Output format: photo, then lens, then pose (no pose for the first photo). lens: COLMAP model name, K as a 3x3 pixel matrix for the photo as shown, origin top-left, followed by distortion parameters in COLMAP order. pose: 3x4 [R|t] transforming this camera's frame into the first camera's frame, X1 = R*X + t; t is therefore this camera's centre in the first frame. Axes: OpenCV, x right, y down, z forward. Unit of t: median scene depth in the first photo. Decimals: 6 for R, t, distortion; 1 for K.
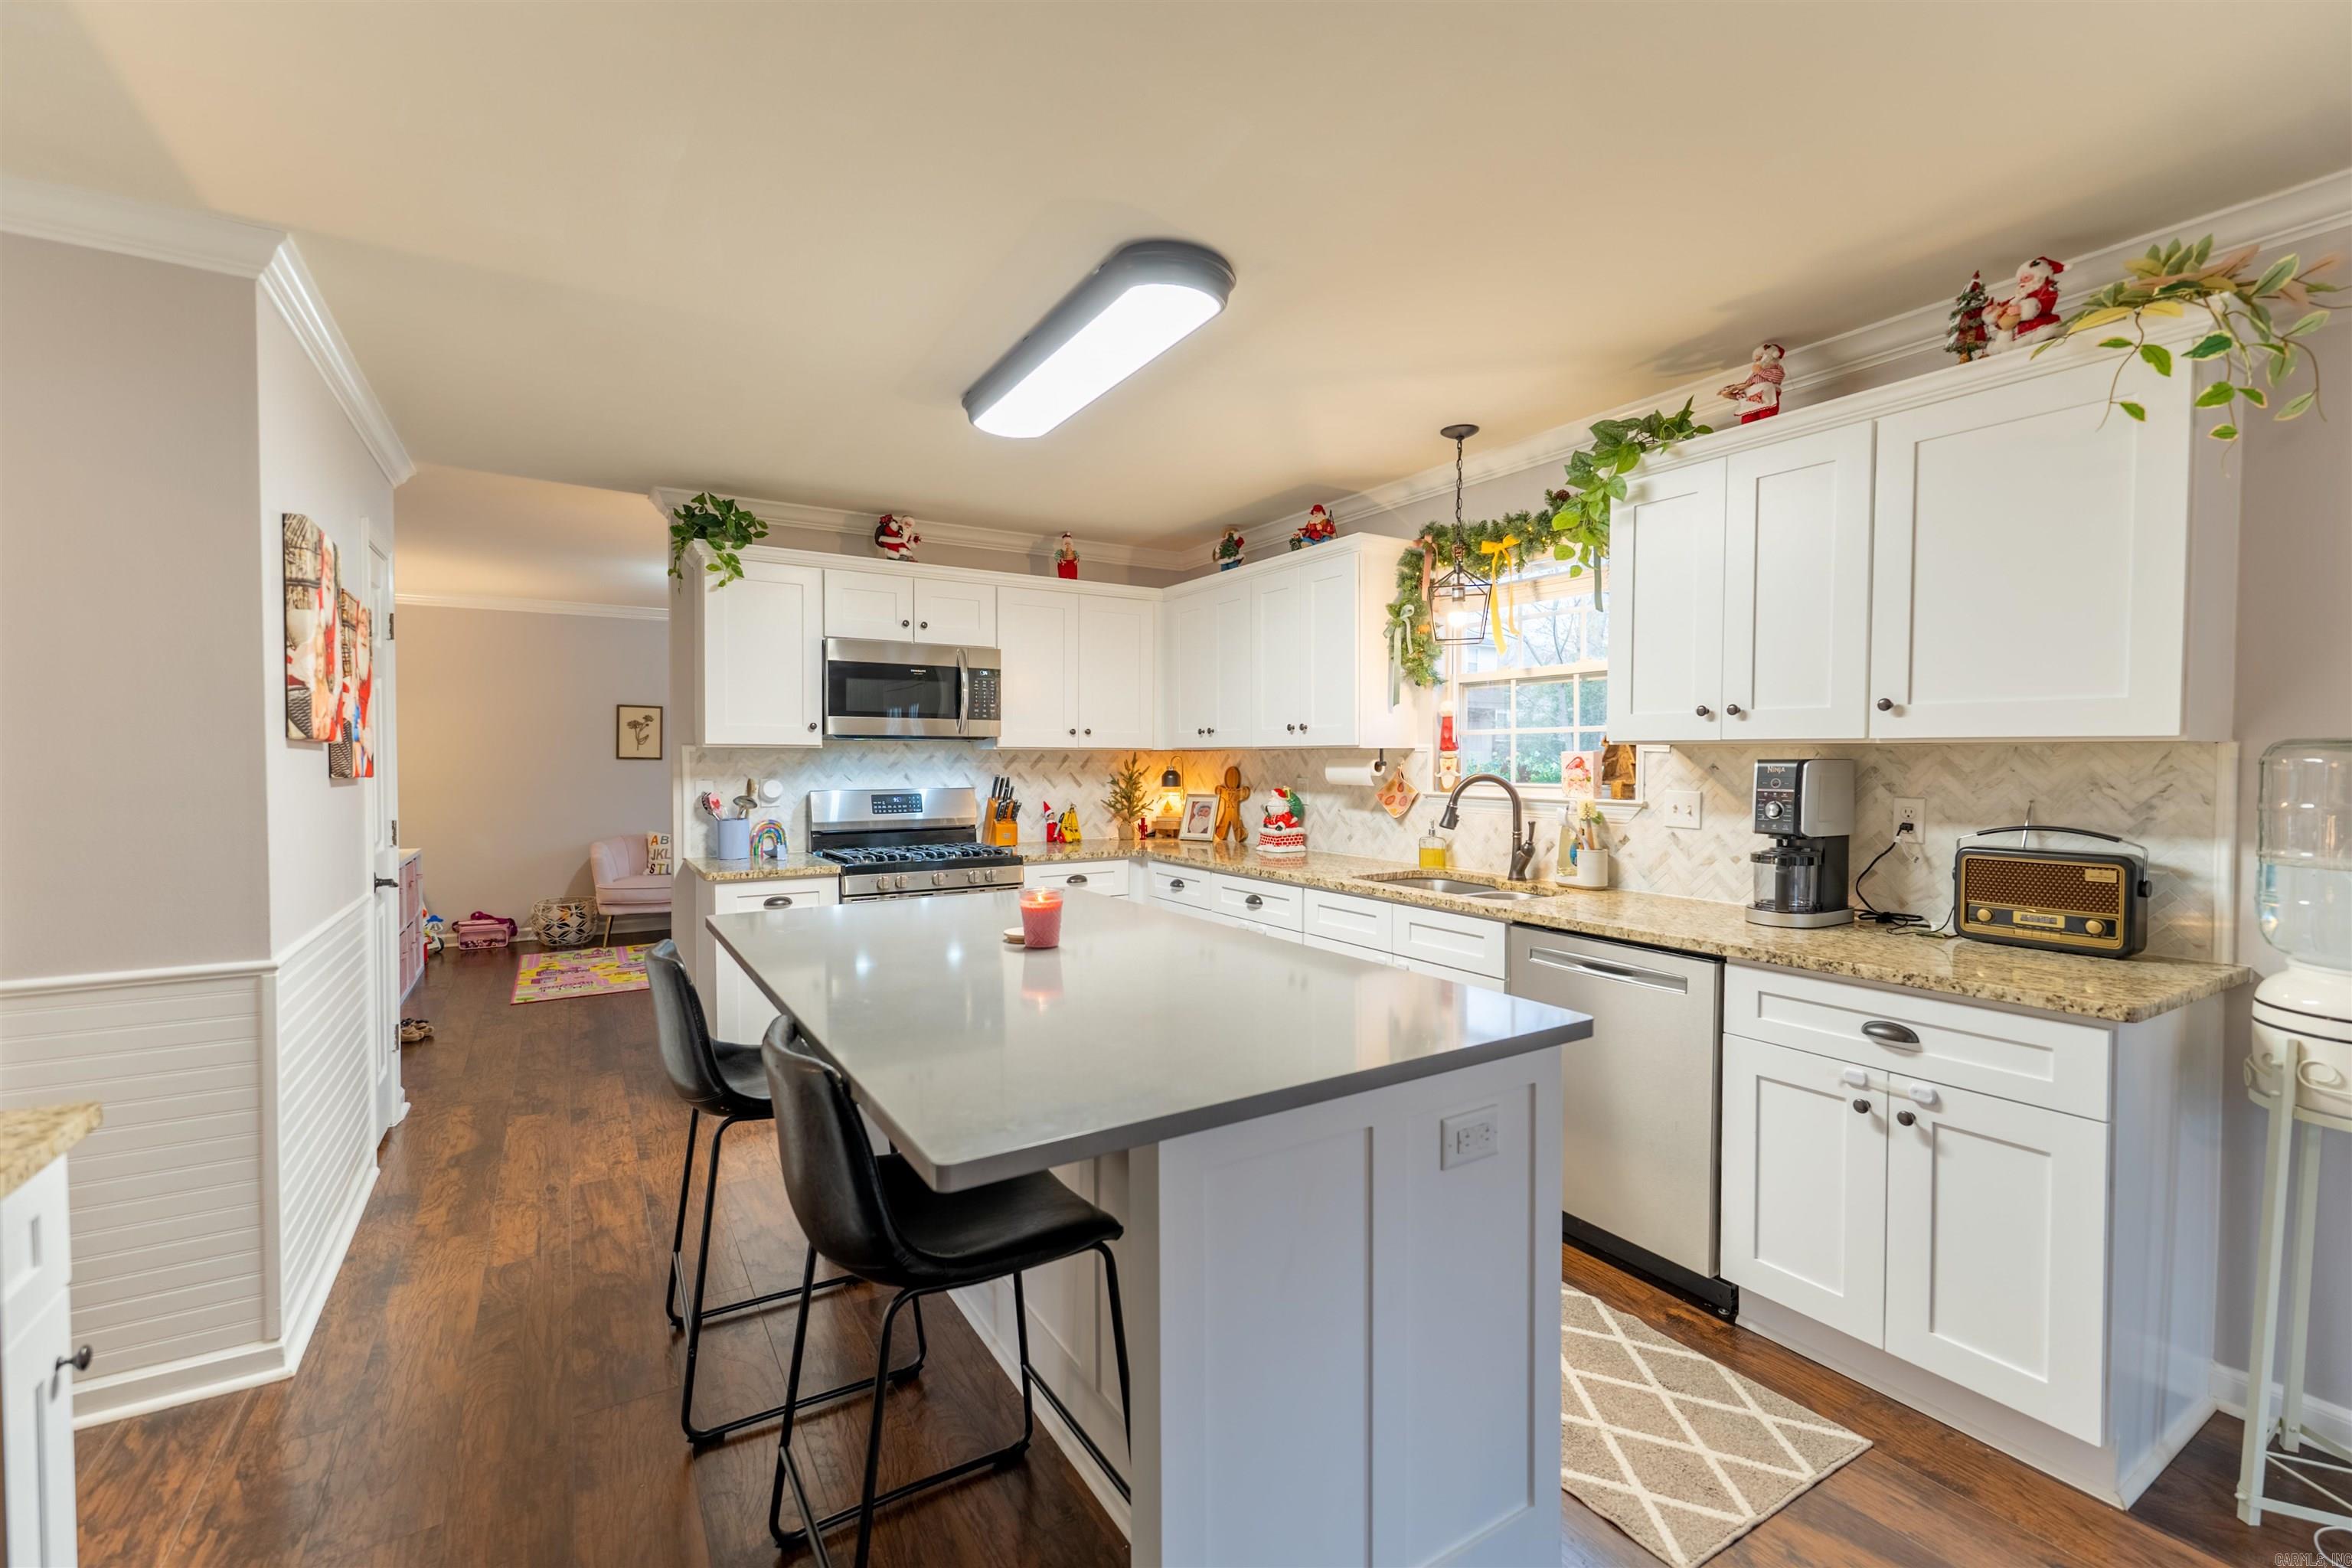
lens RADIAL K [[985.0, 0, 1176.0], [0, 985.0, 784.0], [0, 0, 1]] dist [0.002720, 0.000171]
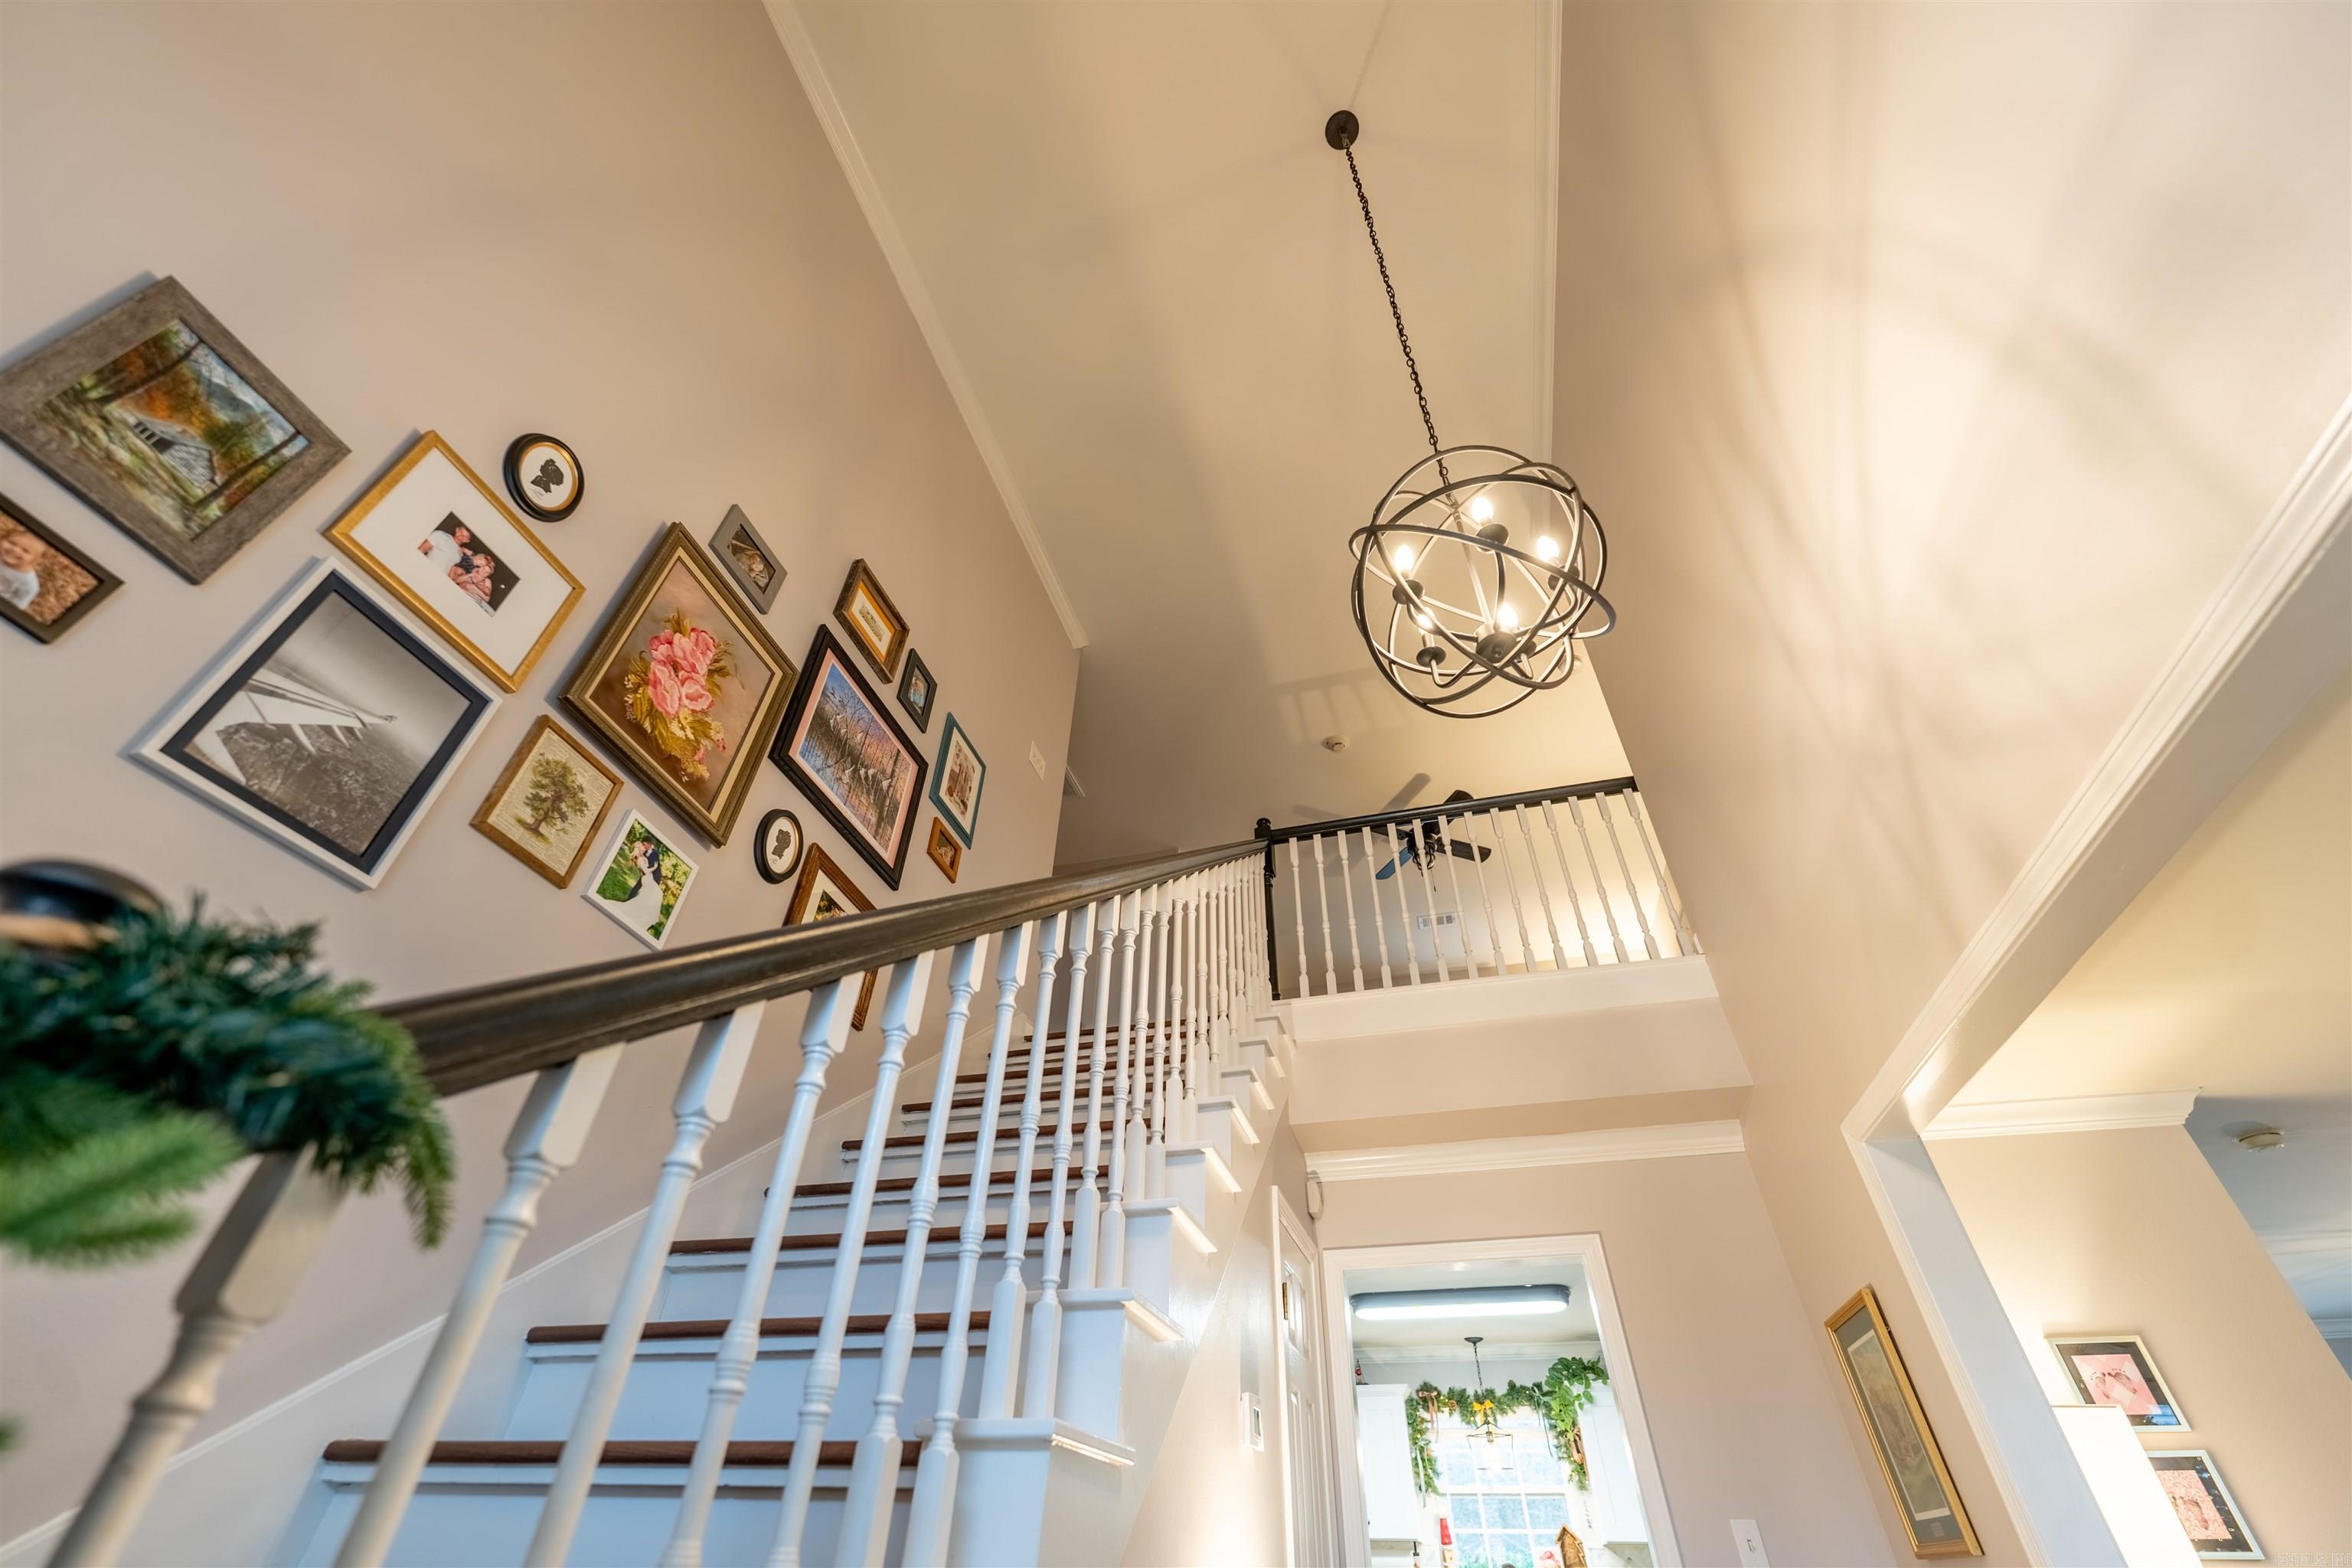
lens RADIAL K [[946.0, 0, 1181.3], [0, 946.0, 785.7], [0, 0, 1]] dist [0.004096, 0.000200]
pose [[0.738453, 0.436357, 0.514081, -1.369668], [0.004722, 0.759021, -0.651049, 0.032187], [-0.674288, 0.483197, 0.558441, -0.182764]]
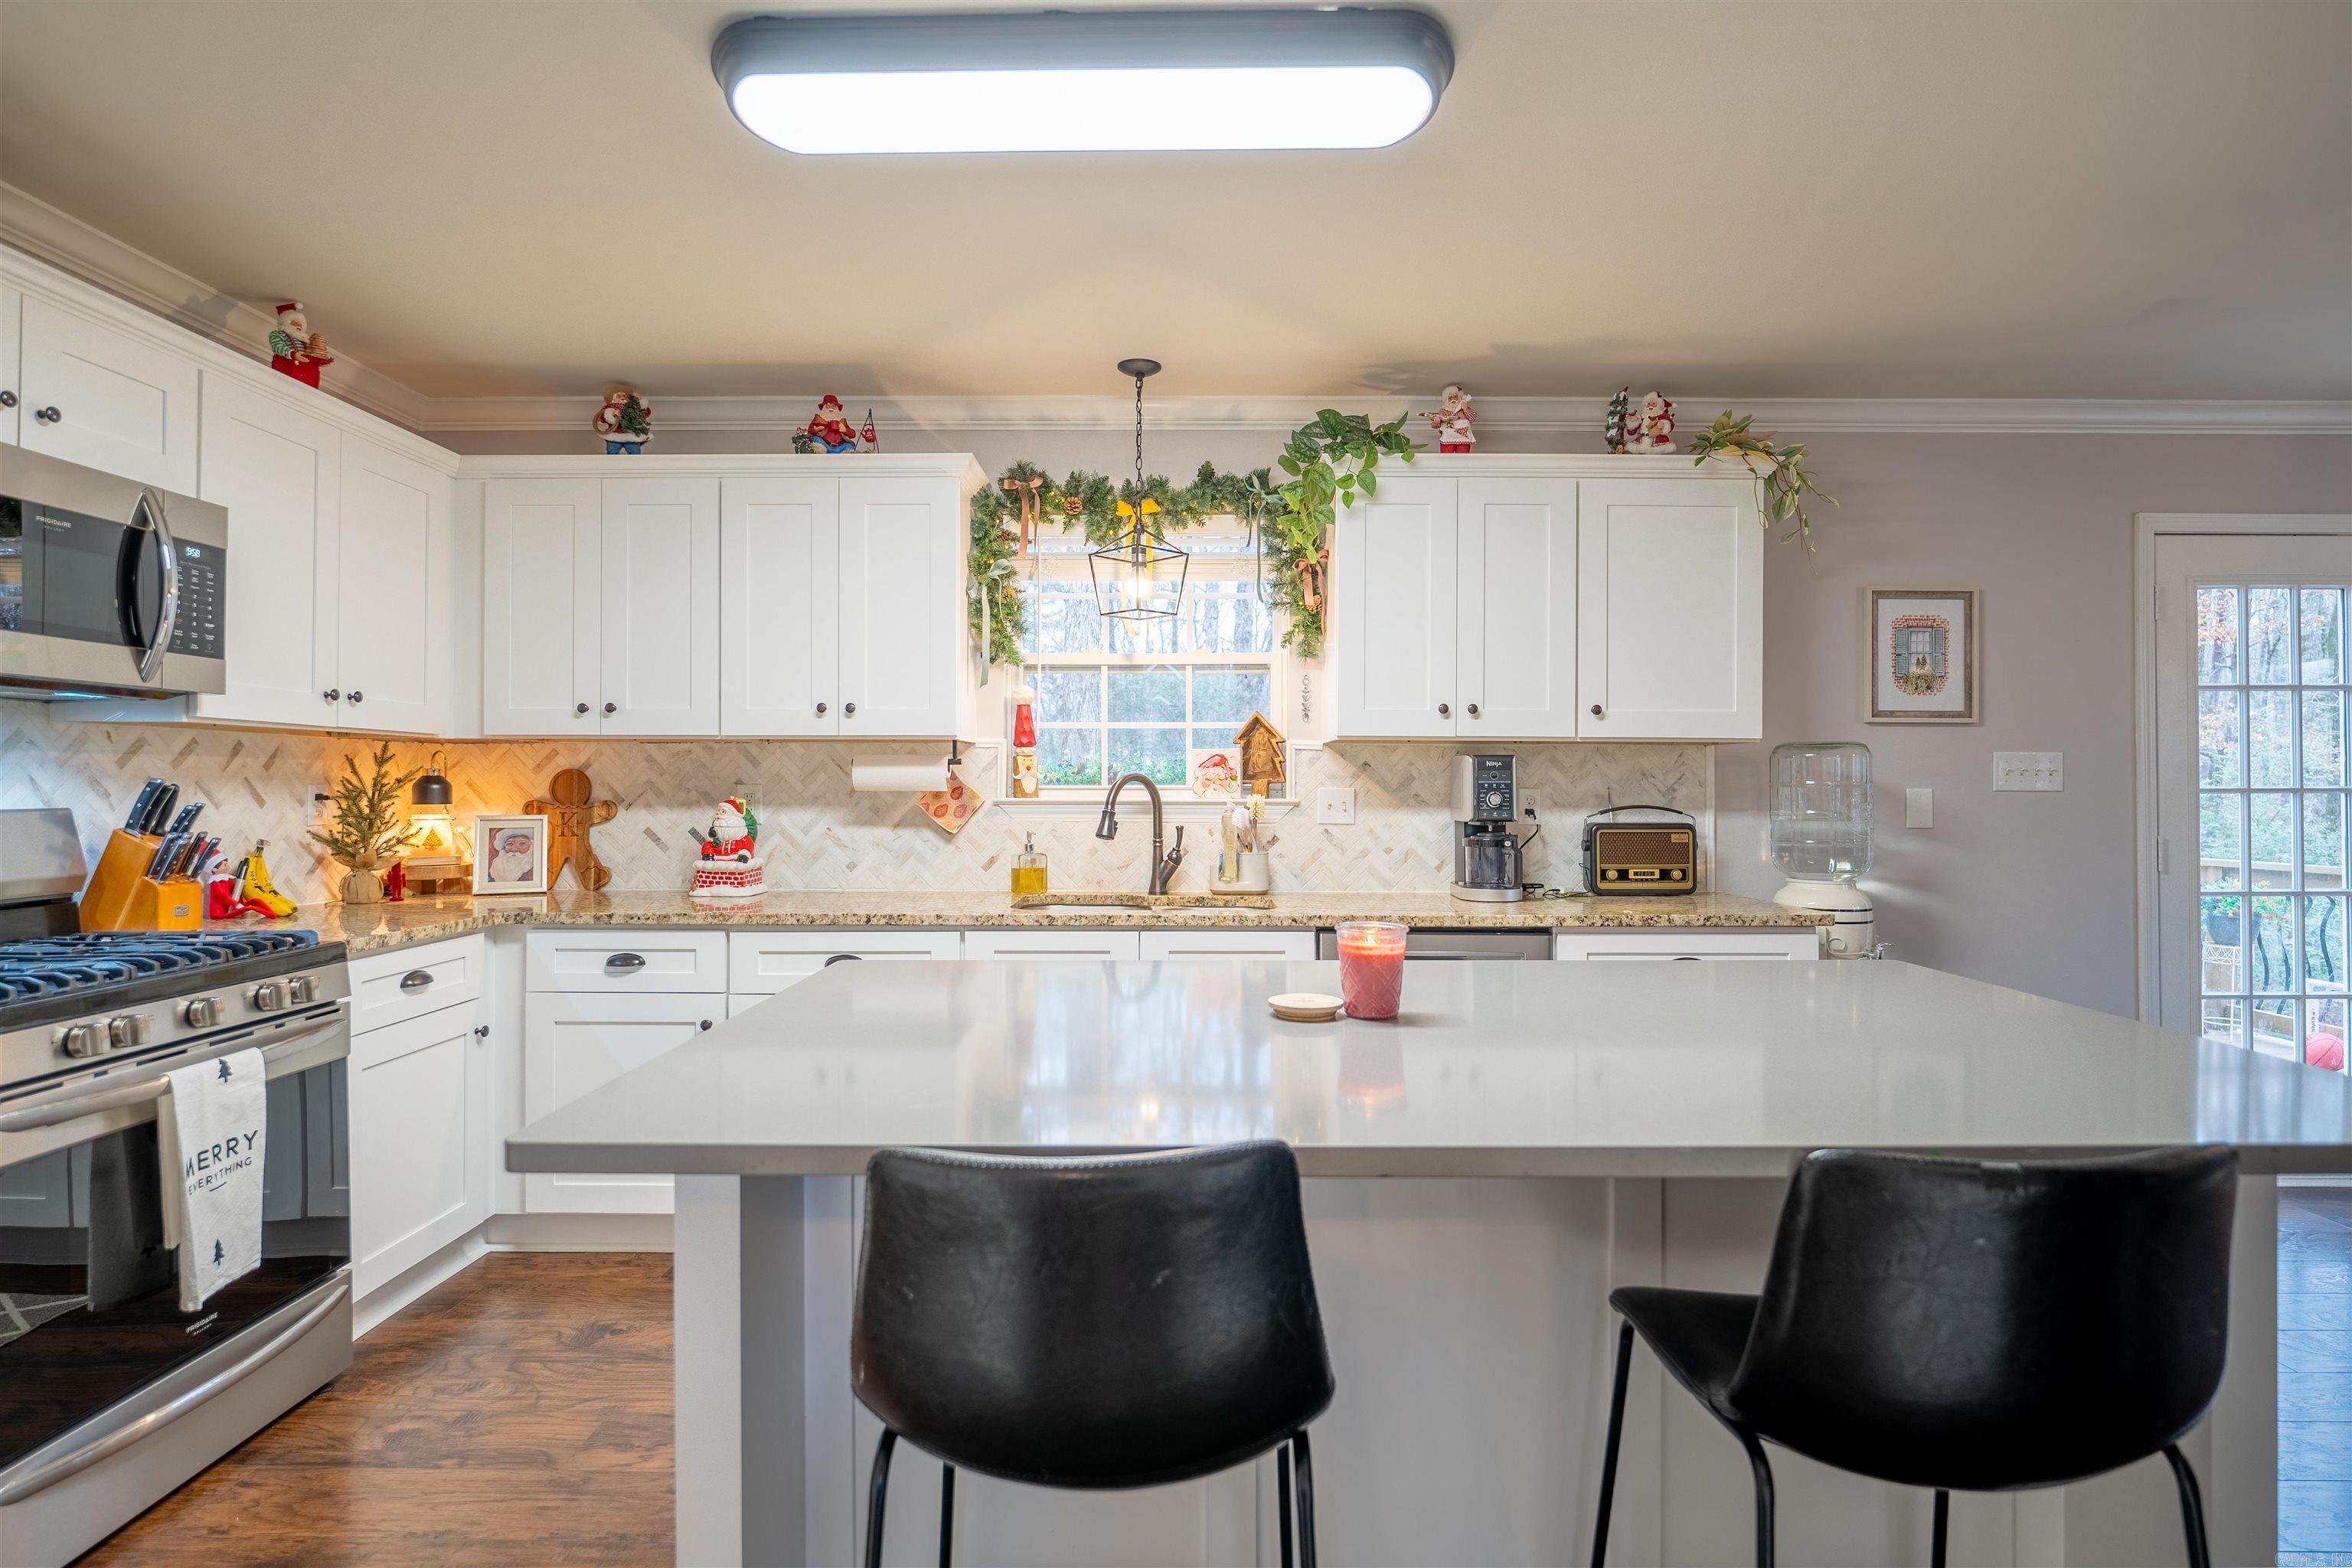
lens RADIAL K [[1171.7, 0, 1167.7], [0, 1171.7, 777.5], [0, 0, 1]] dist [-0.004324, -0.000649]
pose [[0.536429, 0.004961, 0.843931, -0.460017], [0.020721, 0.999604, -0.019048, 0.012007], [-0.843691, 0.027705, 0.536114, 0.377115]]
